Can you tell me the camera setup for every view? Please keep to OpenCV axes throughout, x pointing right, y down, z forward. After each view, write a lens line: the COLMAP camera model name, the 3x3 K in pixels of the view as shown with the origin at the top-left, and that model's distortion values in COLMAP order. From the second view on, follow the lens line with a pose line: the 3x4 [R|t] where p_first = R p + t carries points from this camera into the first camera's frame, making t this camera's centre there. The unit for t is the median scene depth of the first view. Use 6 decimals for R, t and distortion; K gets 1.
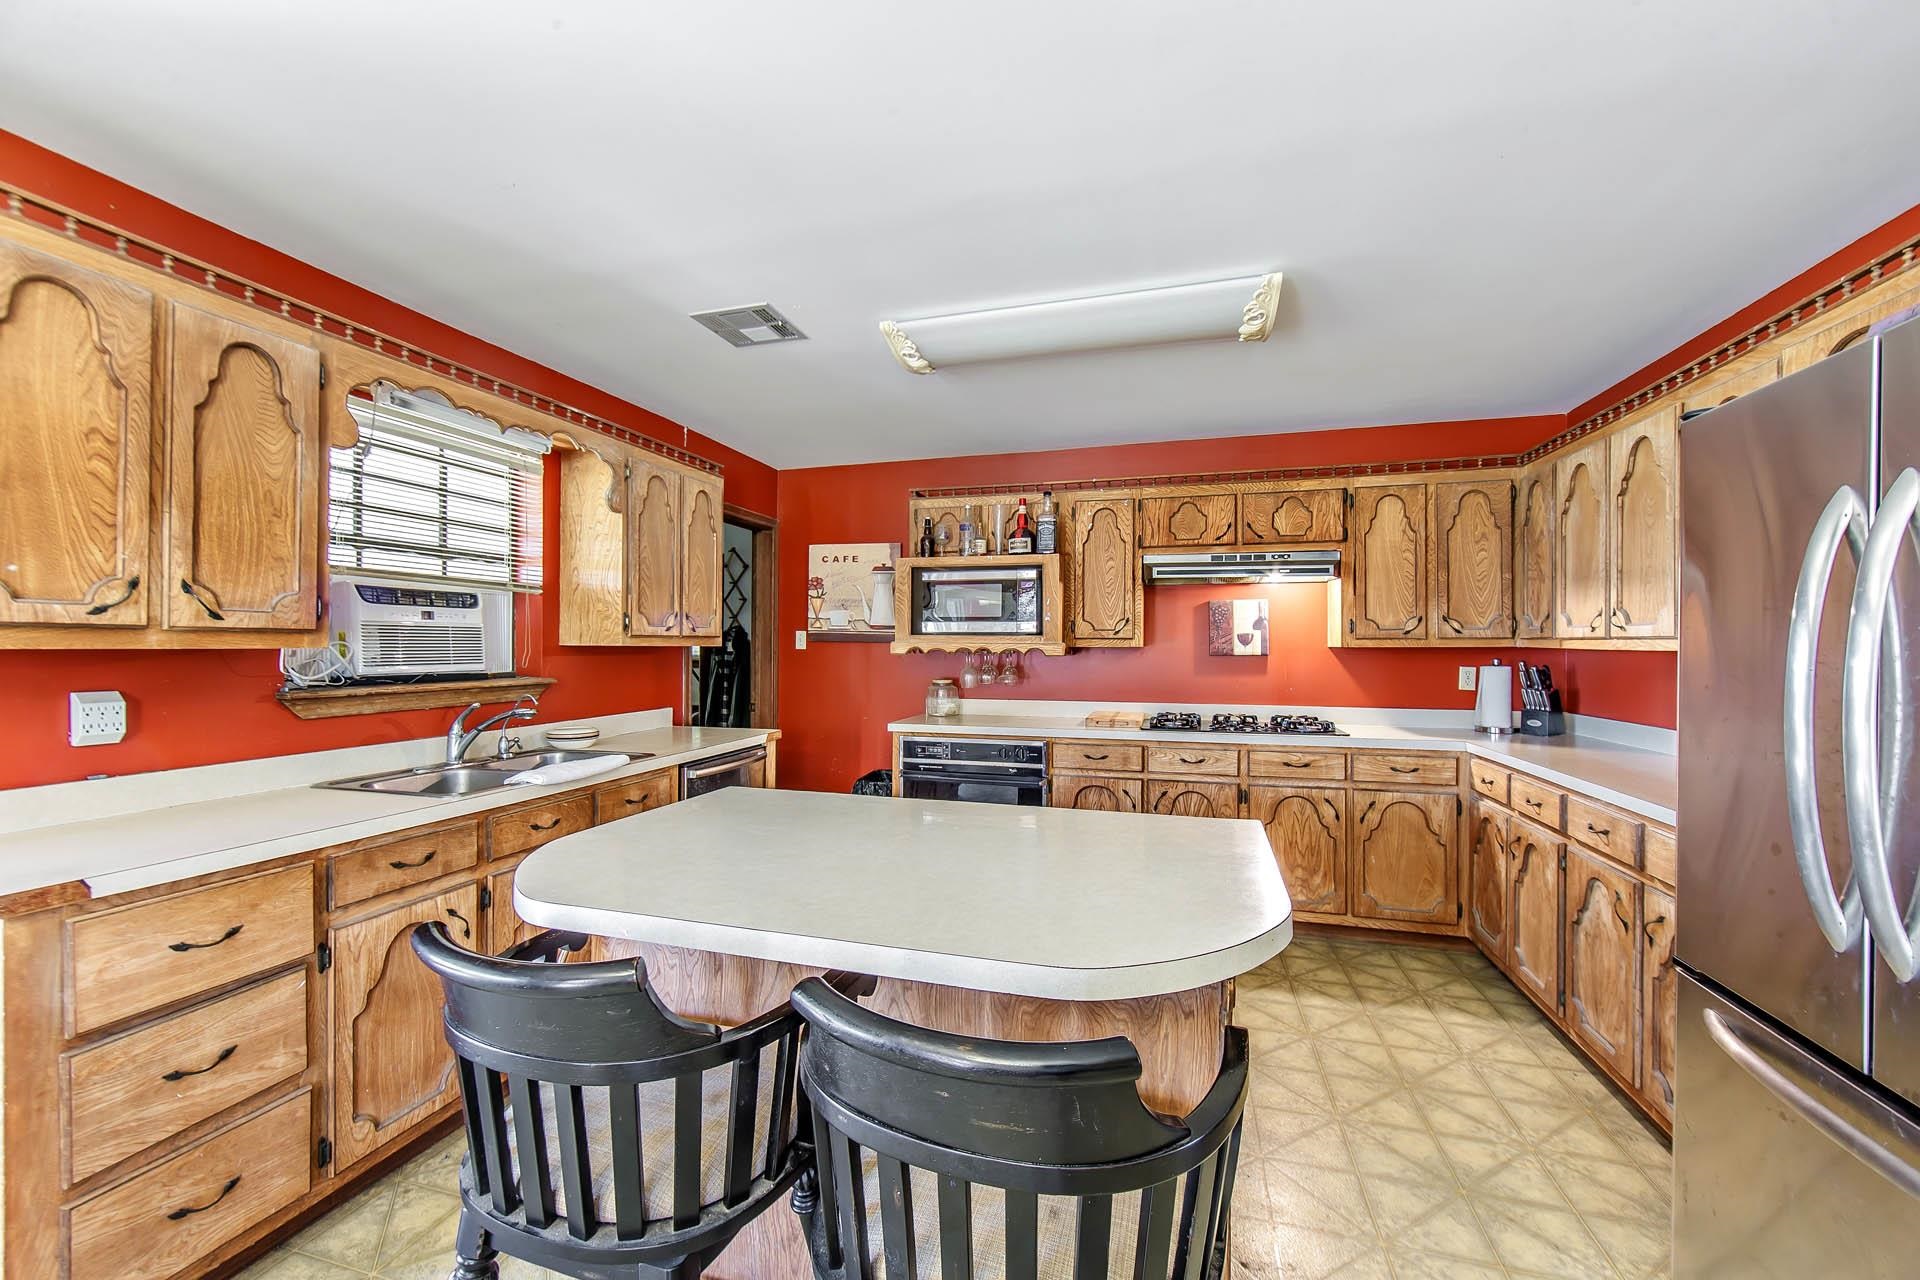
lens RADIAL K [[750.2, 0, 952.8], [0, 750.2, 643.7], [0, 0, 1]] dist [0.000617, 0.000049]
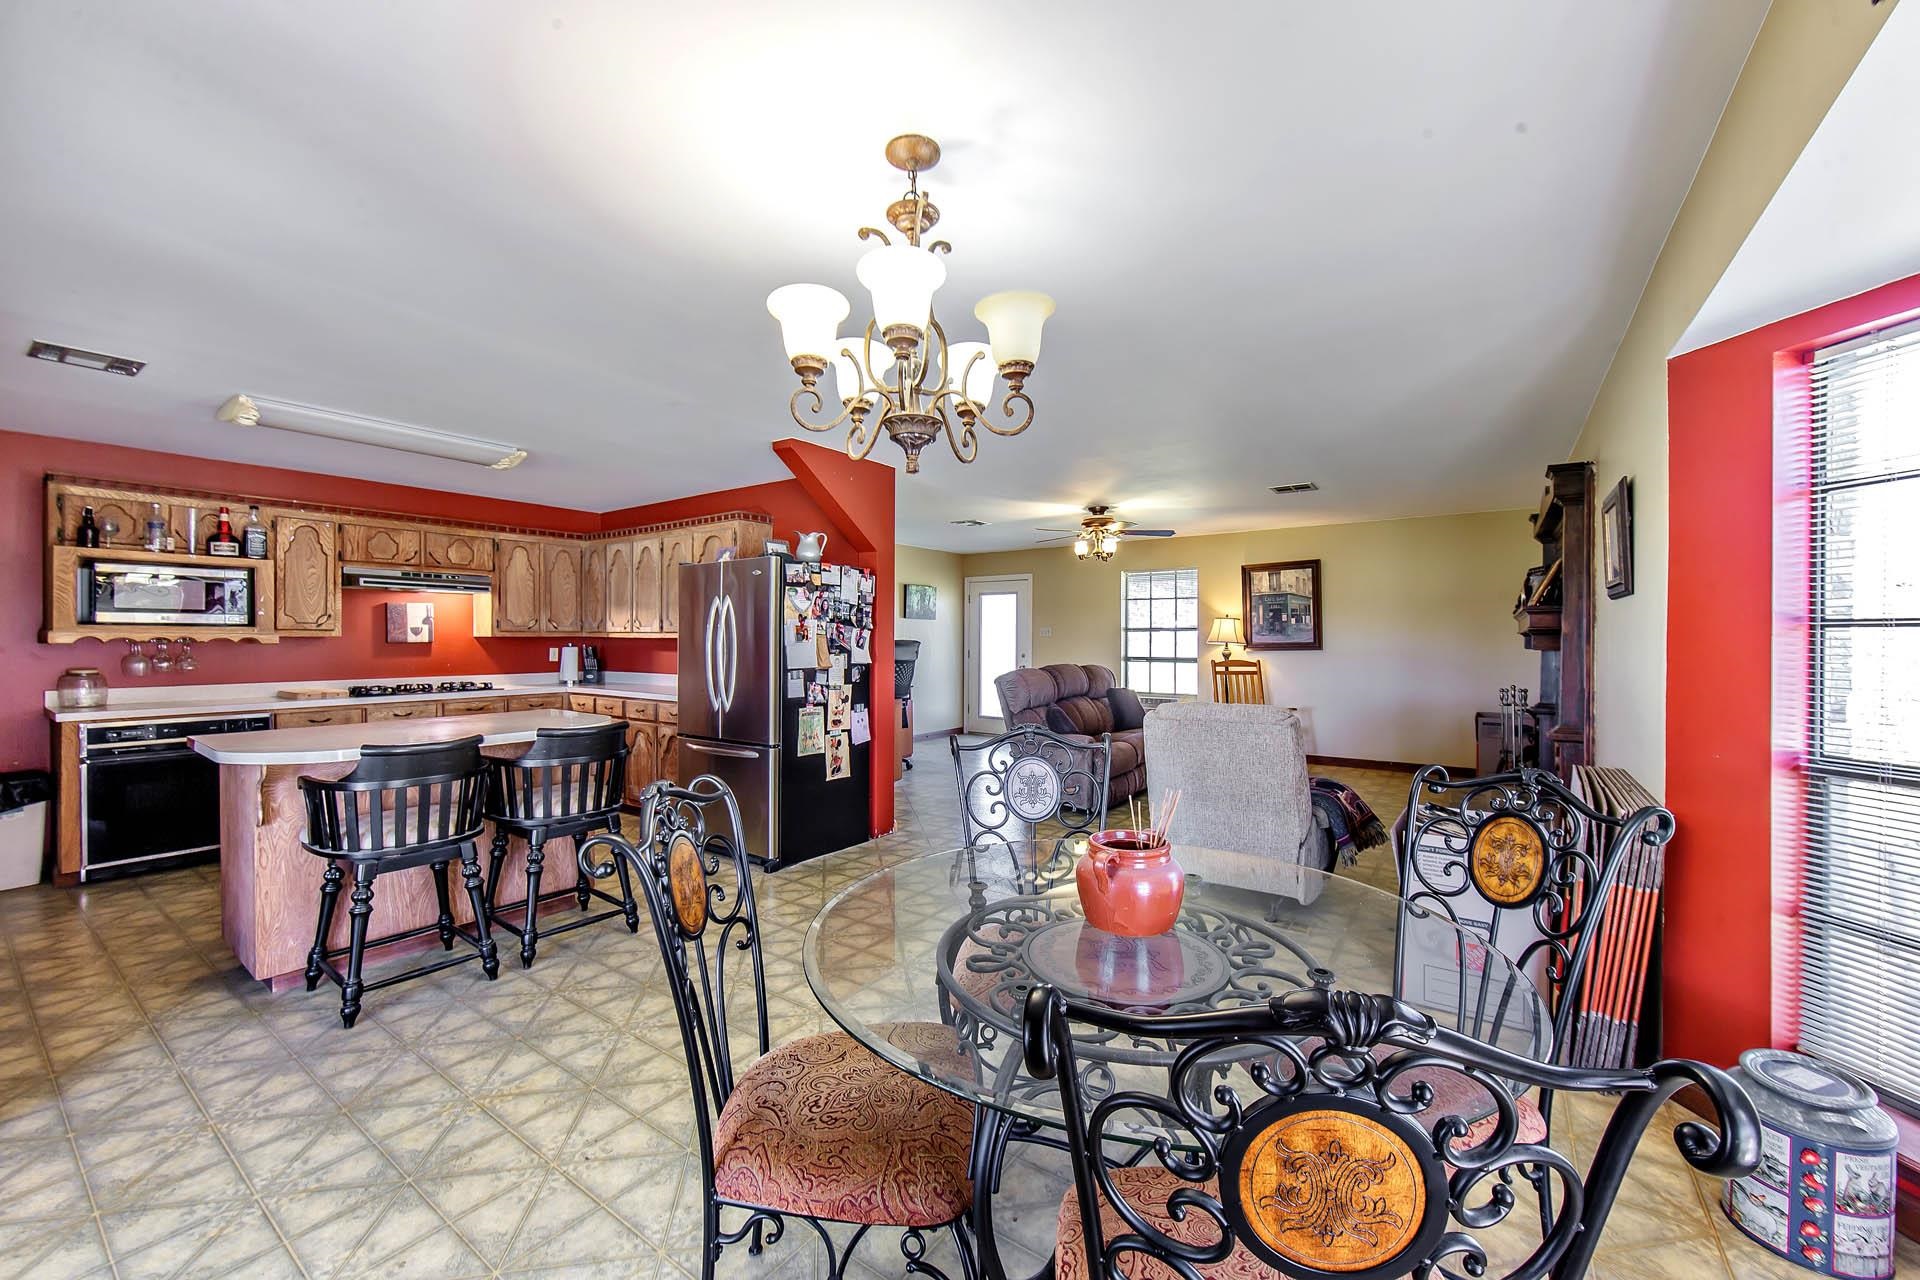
lens RADIAL K [[750.2, 0, 954.5], [0, 750.2, 639.4], [0, 0, 1]] dist [0.000617, 0.000049]
pose [[0.330962, -0.003914, 0.943636, -0.659743], [-0.004074, 0.999976, 0.005577, -0.002167], [-0.943635, -0.005690, 0.330938, -0.463173]]
